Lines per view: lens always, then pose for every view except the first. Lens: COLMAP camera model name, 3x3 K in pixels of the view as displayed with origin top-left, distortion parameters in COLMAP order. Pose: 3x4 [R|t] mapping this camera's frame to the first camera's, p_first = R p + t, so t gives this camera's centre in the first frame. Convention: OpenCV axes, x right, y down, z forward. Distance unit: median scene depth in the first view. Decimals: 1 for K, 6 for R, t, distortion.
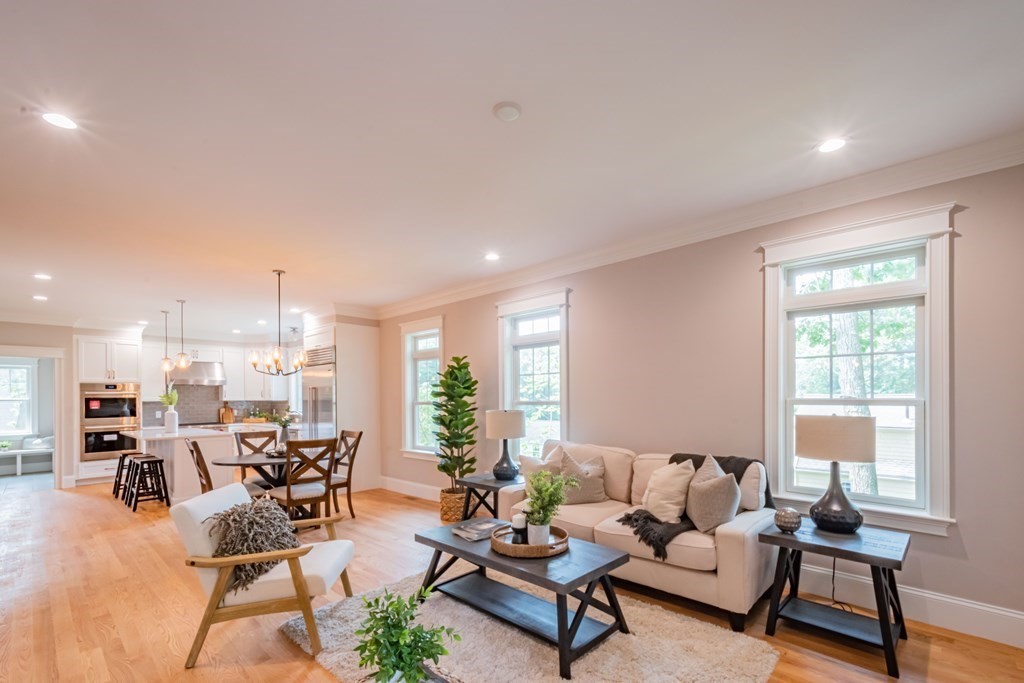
lens RADIAL K [[451.4, 0, 523.8], [0, 451.4, 342.6], [0, 0, 1]] dist [0.015358, -0.000525]
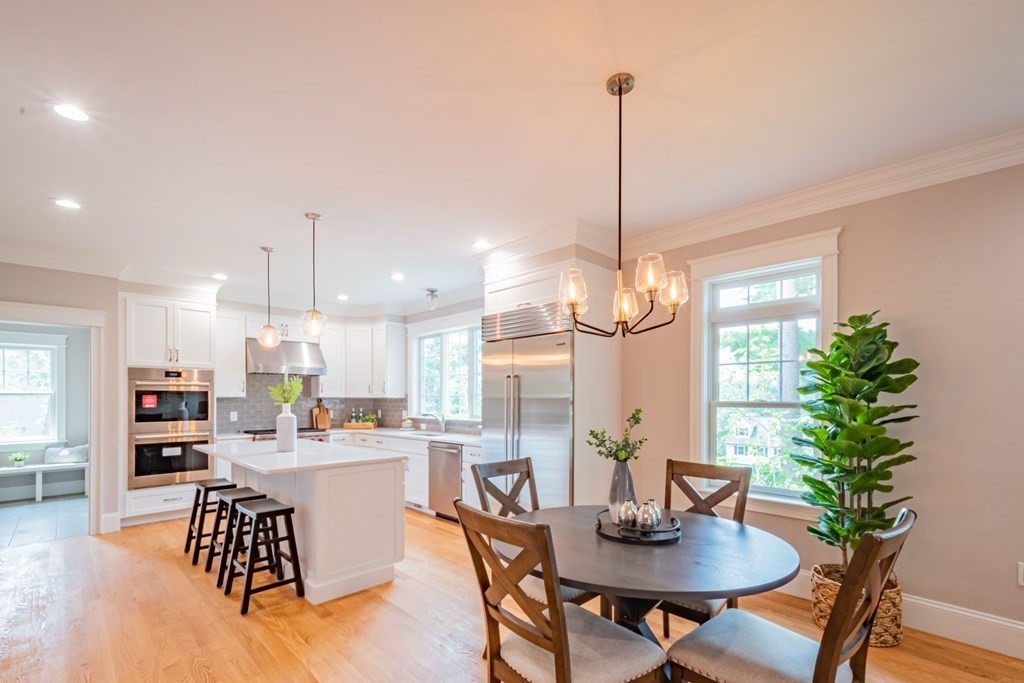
lens RADIAL K [[451.4, 0, 520.3], [0, 451.4, 341.4], [0, 0, 1]] dist [0.015358, -0.000525]
pose [[0.999408, 0.004035, -0.034153, -0.399427], [-0.004116, 0.999989, -0.002317, 0.051475], [0.034143, 0.002457, 0.999414, 0.380188]]
